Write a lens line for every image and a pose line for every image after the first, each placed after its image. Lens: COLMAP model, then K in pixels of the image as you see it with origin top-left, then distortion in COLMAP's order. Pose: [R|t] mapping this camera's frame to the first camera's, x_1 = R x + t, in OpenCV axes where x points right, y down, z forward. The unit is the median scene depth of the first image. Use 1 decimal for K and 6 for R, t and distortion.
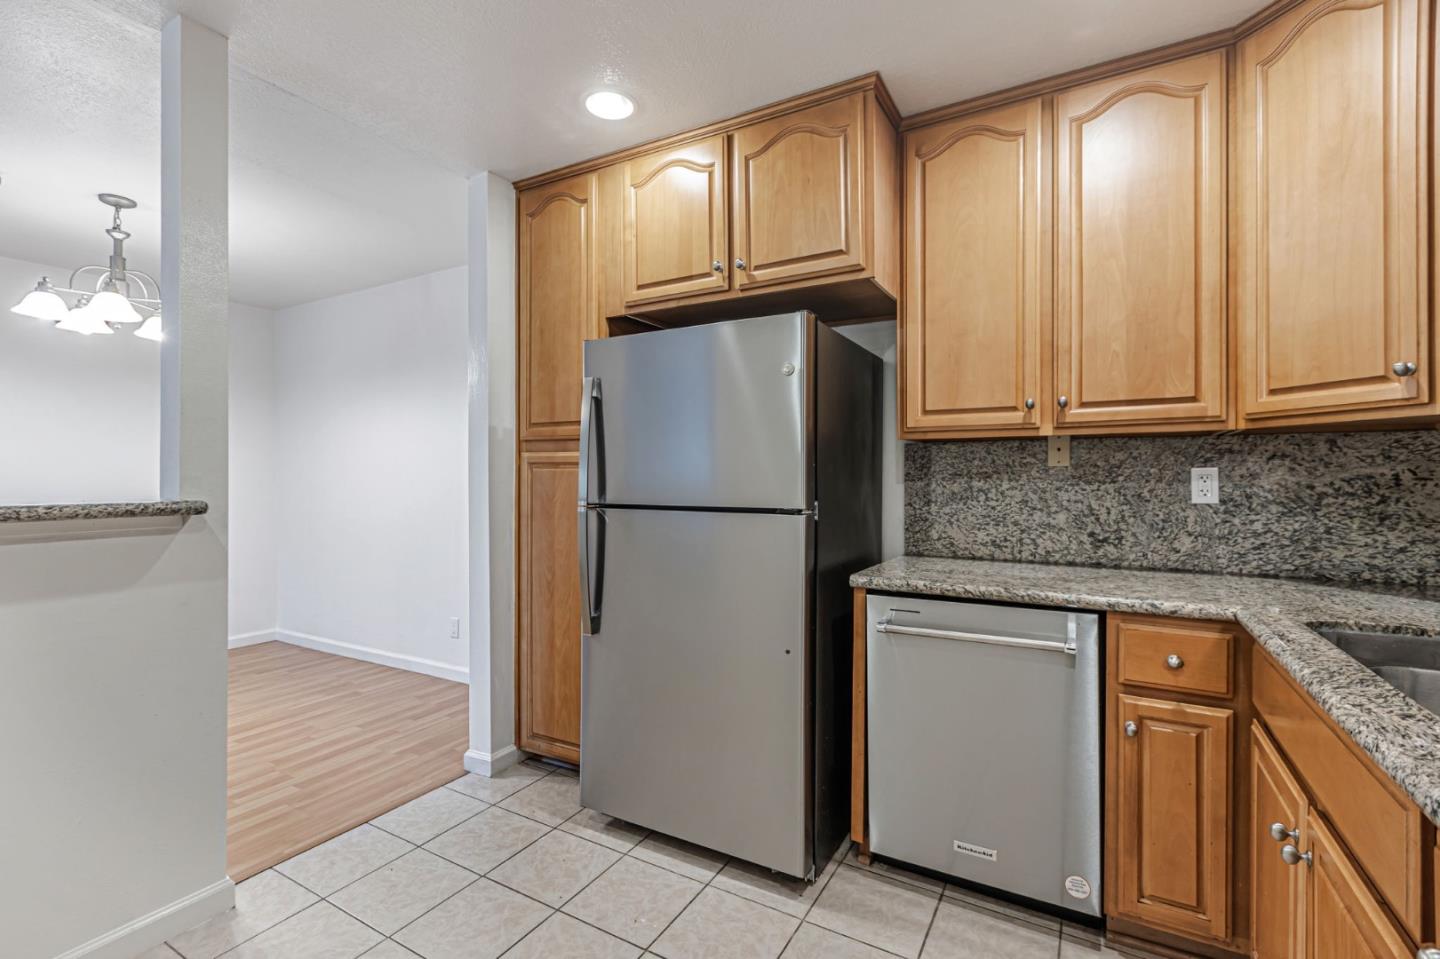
lens RADIAL K [[649.6, 0, 715.5], [0, 649.6, 477.9], [0, 0, 1]] dist [0.002673, 0.000000]
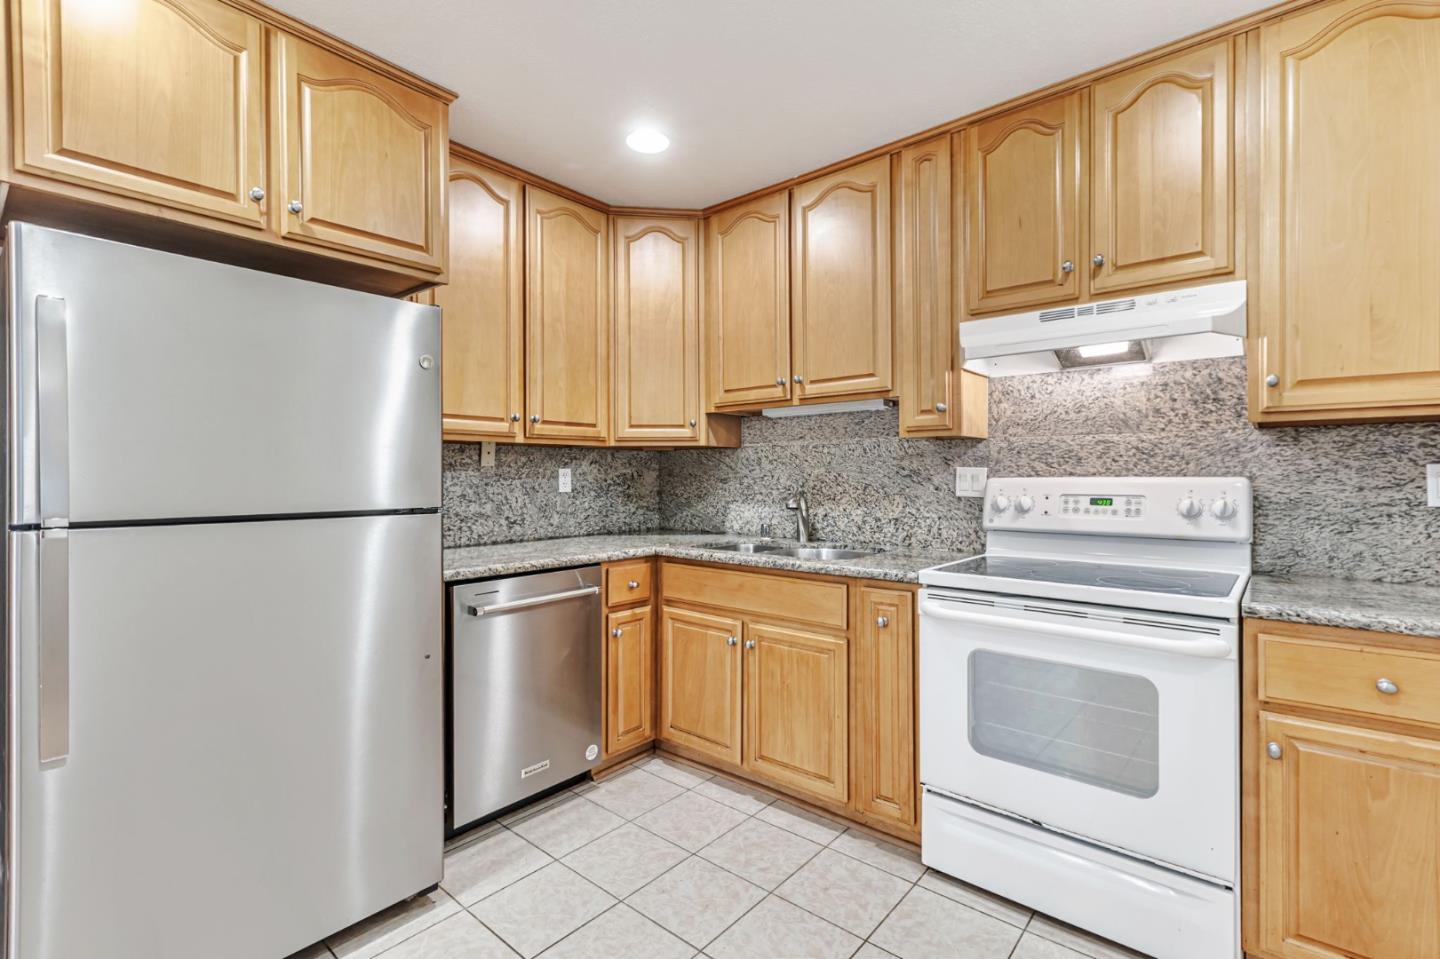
lens RADIAL K [[657.6, 0, 722.7], [0, 657.6, 477.3], [0, 0, 1]] dist [0.002200, -0.000729]
pose [[0.175328, -0.004495, 0.984500, -0.738476], [0.002933, 0.999988, 0.004043, -0.000428], [-0.984506, 0.002179, 0.175339, 0.382116]]
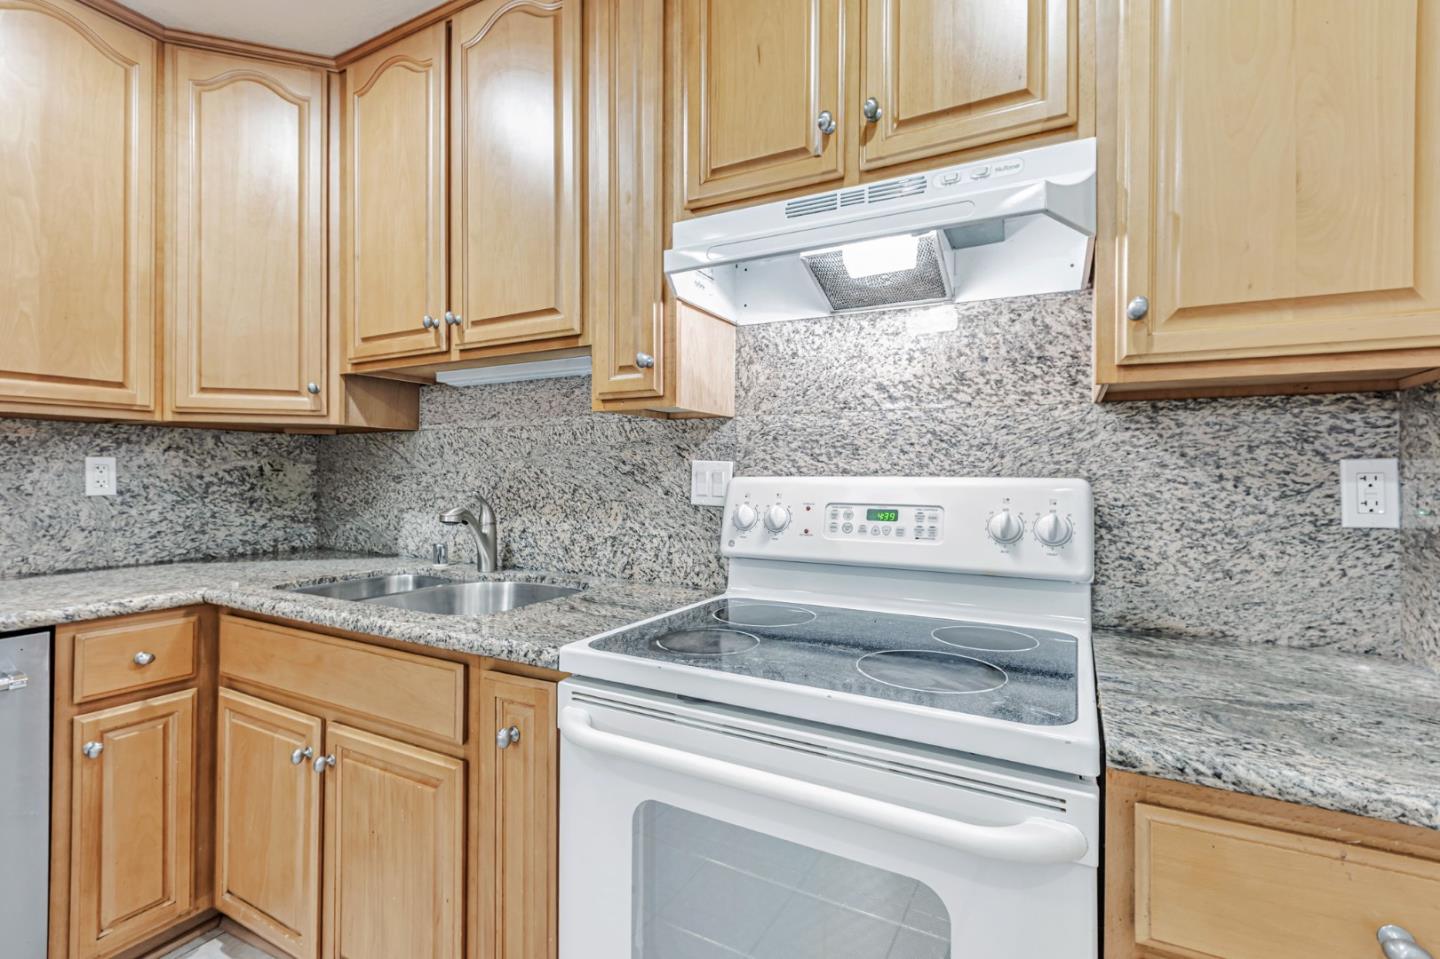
lens RADIAL K [[653.3, 0, 716.7], [0, 653.3, 473.2], [0, 0, 1]] dist [0.002743, 0.000125]
pose [[-0.032295, 0.001302, 0.999478, -0.232254], [-0.006037, 0.999981, -0.001497, 0.003919], [-0.999460, -0.006082, -0.032286, 0.149220]]
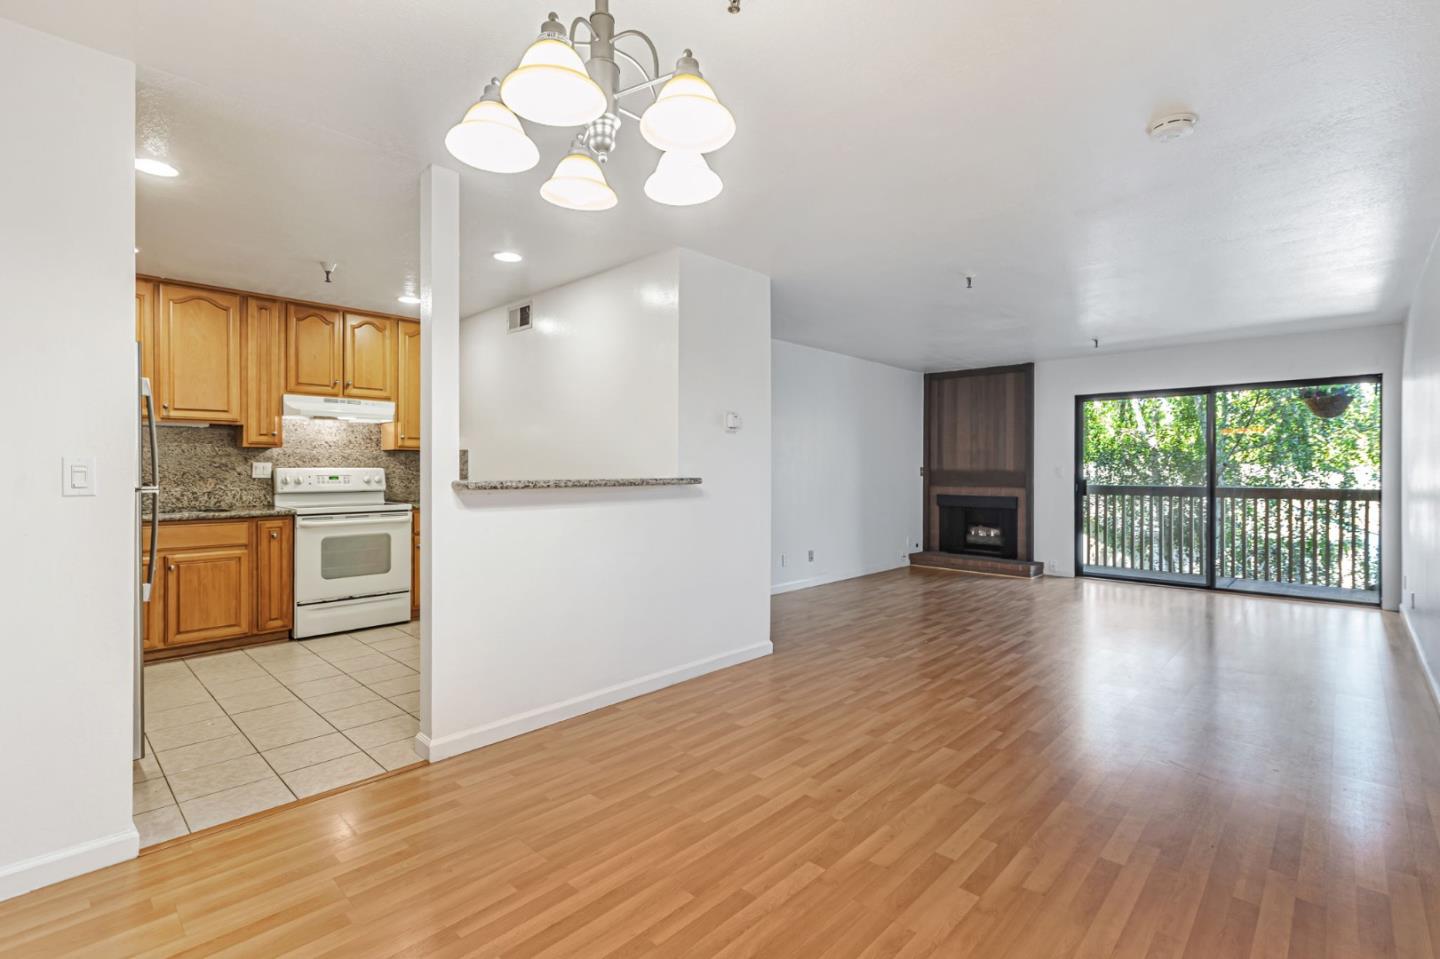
lens RADIAL K [[648.9, 0, 720.0], [0, 648.9, 472.8], [0, 0, 1]] dist [0.000035, -0.000171]
pose [[-0.973609, -0.004836, 0.228173, -1.637816], [-0.003258, 0.999968, 0.007291, 0.001673], [-0.228201, 0.006355, -0.973593, 2.130795]]
